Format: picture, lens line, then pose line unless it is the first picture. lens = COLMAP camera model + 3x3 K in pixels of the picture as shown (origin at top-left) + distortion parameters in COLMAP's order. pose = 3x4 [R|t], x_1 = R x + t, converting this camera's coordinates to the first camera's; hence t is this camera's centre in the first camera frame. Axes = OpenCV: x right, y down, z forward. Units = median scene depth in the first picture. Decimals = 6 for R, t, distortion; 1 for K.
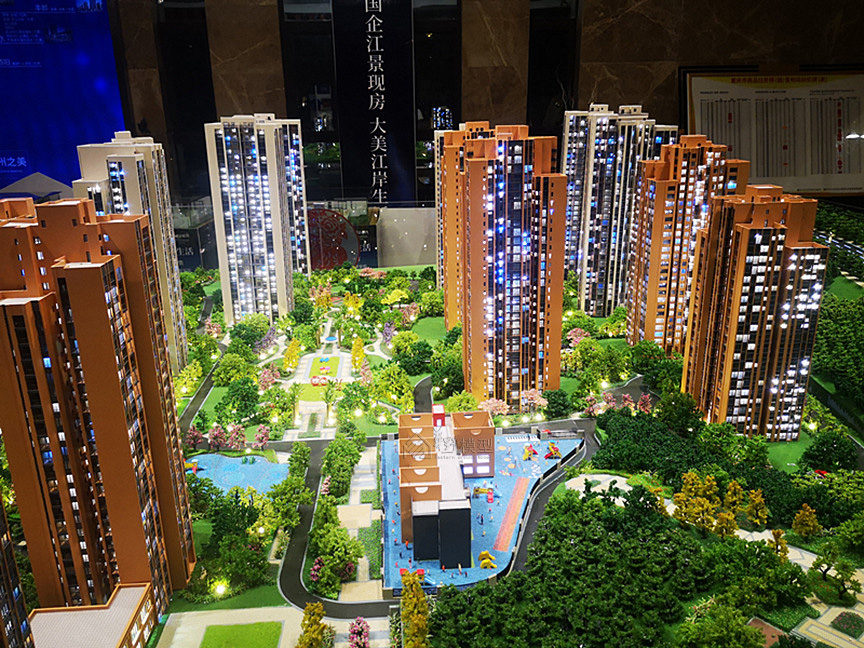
lens RADIAL K [[667.7, 0, 424.7], [0, 667.7, 321.1], [0, 0, 1]] dist [0.092456, -0.113663]
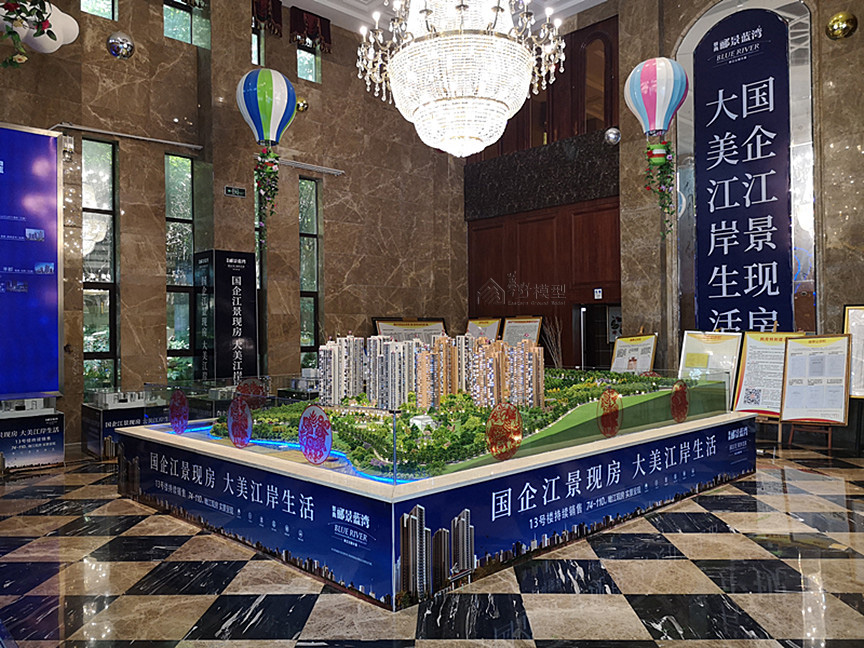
lens RADIAL K [[667.7, 0, 427.7], [0, 667.7, 323.3], [0, 0, 1]] dist [0.092456, -0.113663]
pose [[0.762836, 0.017123, 0.646366, -2.000605], [0.196515, 0.946222, -0.256992, 0.468731], [-0.616006, 0.323063, 0.718447, -1.328423]]
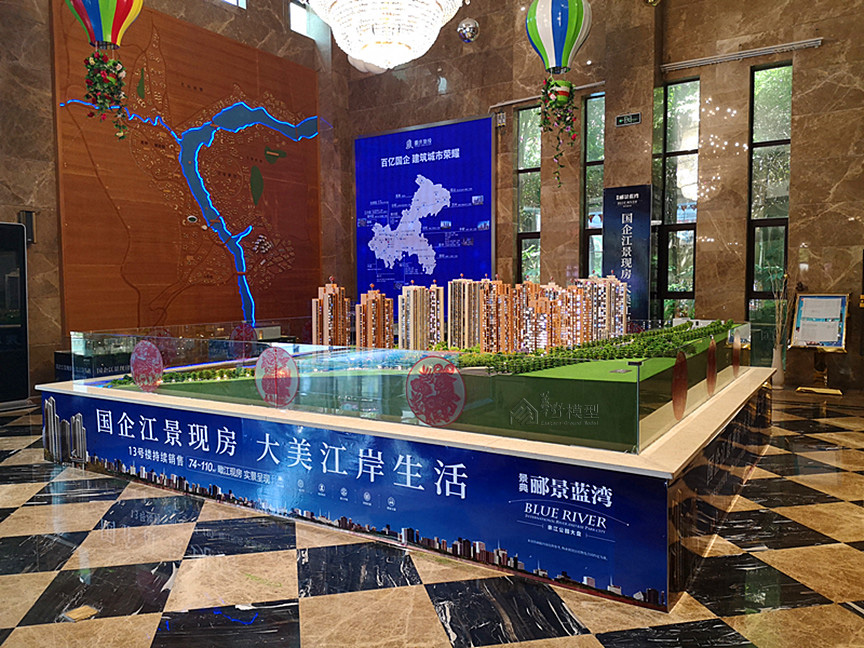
lens RADIAL K [[667.7, 0, 430.4], [0, 667.7, 326.4], [0, 0, 1]] dist [0.092456, -0.113663]
pose [[0.807924, 0.046431, -0.587454, 1.230791], [-0.184792, 0.966570, -0.177748, 0.406441], [0.559562, 0.252164, 0.789496, -1.207829]]
